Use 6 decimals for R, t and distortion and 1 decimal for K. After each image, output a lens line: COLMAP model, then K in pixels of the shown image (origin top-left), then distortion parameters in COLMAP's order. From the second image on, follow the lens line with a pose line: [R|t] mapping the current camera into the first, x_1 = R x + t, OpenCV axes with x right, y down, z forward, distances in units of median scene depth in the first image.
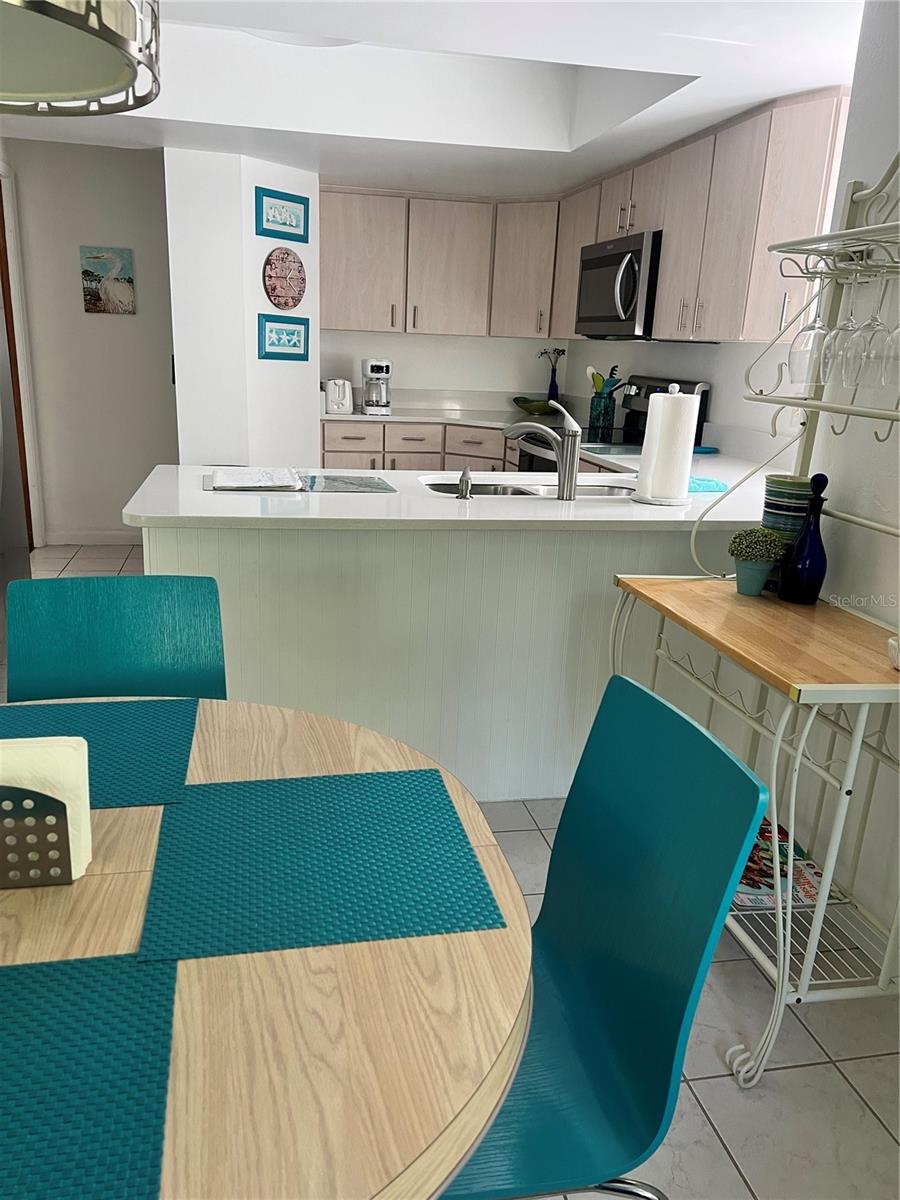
lens RADIAL K [[897.7, 0, 442.9], [0, 897.7, 602.6], [0, 0, 1]] dist [0.056515, -0.000671]
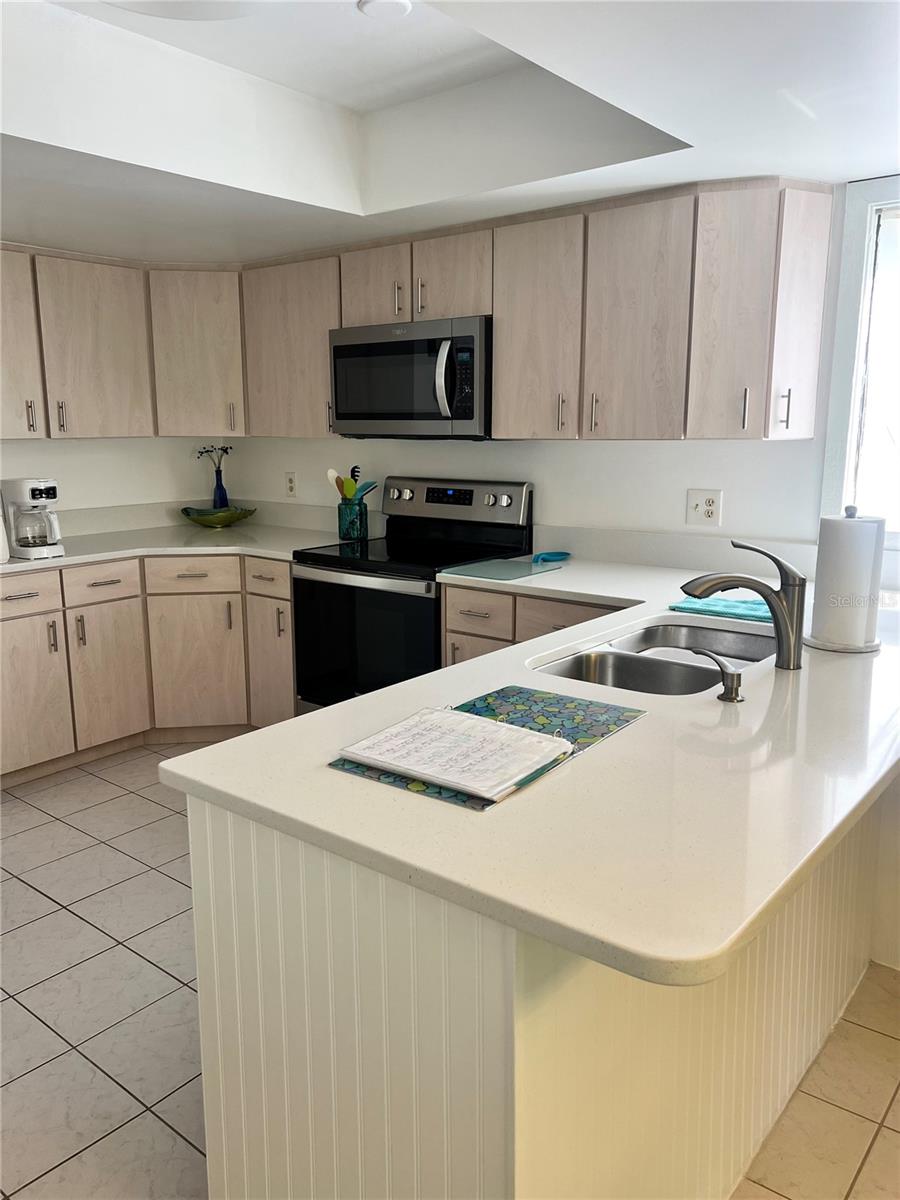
lens RADIAL K [[897.7, 0, 442.9], [0, 897.7, 602.6], [0, 0, 1]] dist [0.056515, -0.000671]
pose [[0.784559, -0.166118, 0.597388, -0.254727], [0.209052, 0.977901, -0.002622, -0.110608], [-0.583751, 0.126942, 0.801948, 0.274353]]
